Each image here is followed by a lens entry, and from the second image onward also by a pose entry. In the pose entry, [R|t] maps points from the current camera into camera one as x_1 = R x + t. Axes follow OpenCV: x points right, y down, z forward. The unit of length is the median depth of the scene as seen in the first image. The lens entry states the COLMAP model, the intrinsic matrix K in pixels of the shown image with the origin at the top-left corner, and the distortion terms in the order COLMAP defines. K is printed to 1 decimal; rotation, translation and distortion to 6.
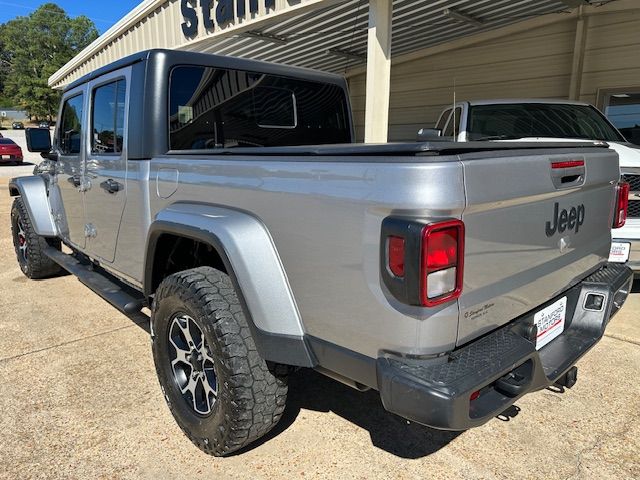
lens RADIAL K [[447.4, 0, 323.0], [0, 447.4, 236.9], [0, 0, 1]] dist [0.030285, -0.033546]
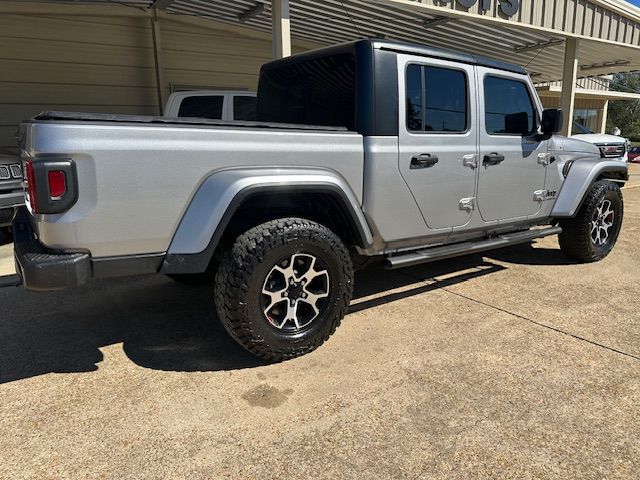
lens RADIAL K [[447.4, 0, 321.6], [0, 447.4, 237.1], [0, 0, 1]] dist [0.030285, -0.033546]
pose [[0.170462, -0.230927, 0.957923, -1.394757], [0.208244, 0.958636, 0.194042, -0.203427], [-0.963108, 0.166405, 0.211500, 1.036935]]
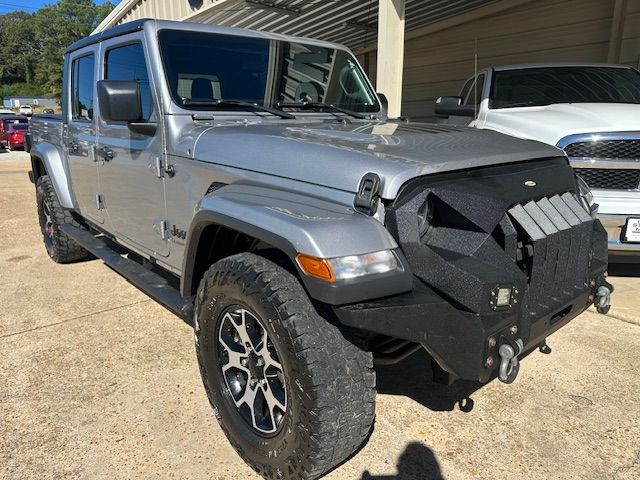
lens RADIAL K [[447.4, 0, 321.7], [0, 447.4, 238.5], [0, 0, 1]] dist [0.030285, -0.033546]
pose [[0.998403, 0.002740, -0.056425, 0.049990], [-0.000690, 0.999340, 0.036317, 0.017719], [0.056487, -0.036220, 0.997746, 0.100990]]
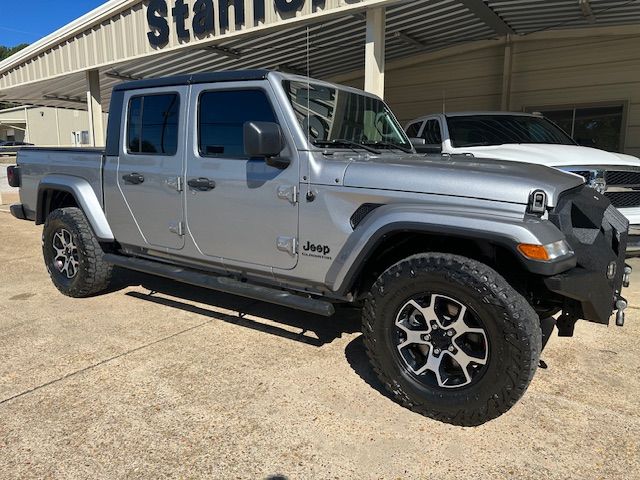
lens RADIAL K [[447.4, 0, 321.4], [0, 447.4, 236.2], [0, 0, 1]] dist [0.030285, -0.033546]
pose [[0.980381, -0.039662, 0.193081, -0.308439], [0.047520, 0.998213, -0.036234, 0.041561], [-0.191298, 0.044698, 0.980514, -0.018447]]
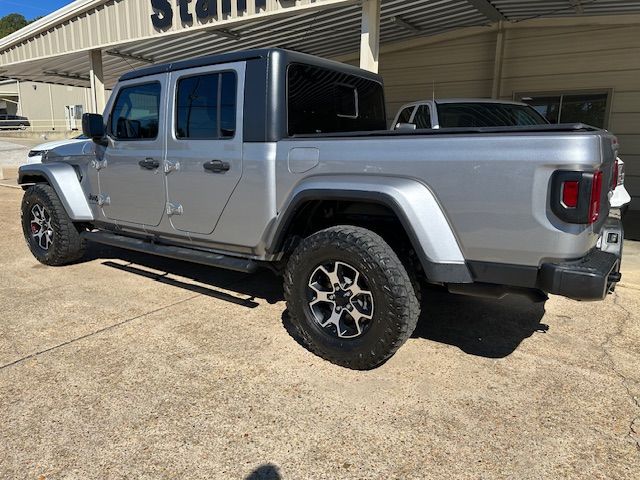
lens RADIAL K [[447.4, 0, 322.8], [0, 447.4, 233.0], [0, 0, 1]] dist [0.030285, -0.033546]
pose [[0.977966, -0.035154, 0.205781, -0.334129], [0.035034, 0.999377, 0.004229, 0.047829], [-0.205802, 0.003073, 0.978589, -0.131421]]
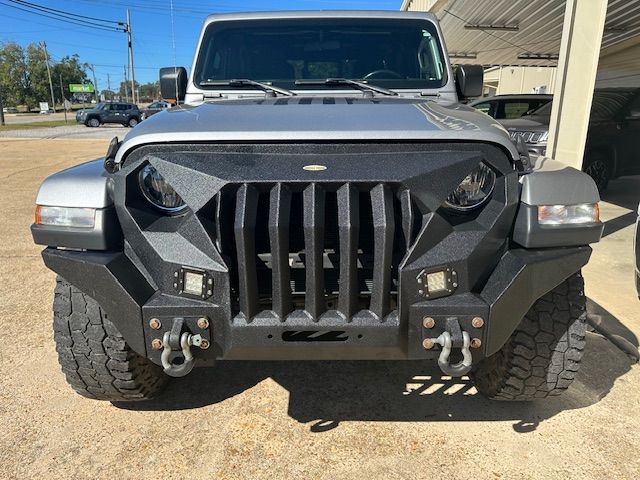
lens RADIAL K [[447.4, 0, 321.1], [0, 447.4, 238.0], [0, 0, 1]] dist [0.030285, -0.033546]
pose [[0.721947, 0.176294, -0.669113, 0.493752], [-0.141938, 0.984167, 0.106157, -0.003950], [0.677234, 0.018333, 0.735539, 0.309217]]
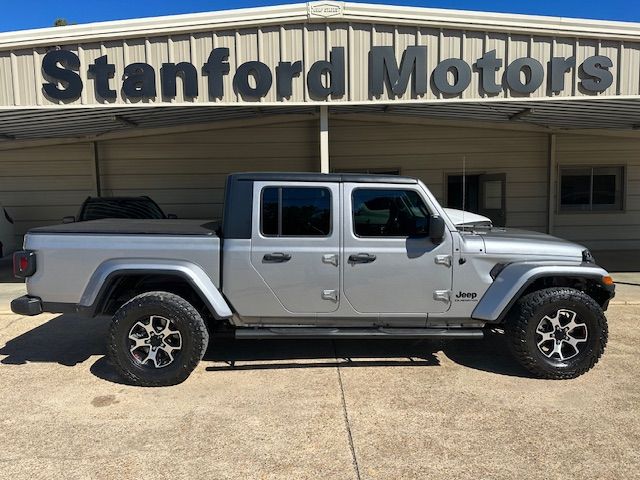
lens RADIAL K [[447.4, 0, 317.4], [0, 447.4, 236.1], [0, 0, 1]] dist [0.030285, -0.033546]
pose [[0.684345, -0.084236, 0.724276, -1.232503], [0.167992, 0.984797, -0.044195, -0.124650], [-0.709542, 0.151917, 0.688092, 0.170294]]
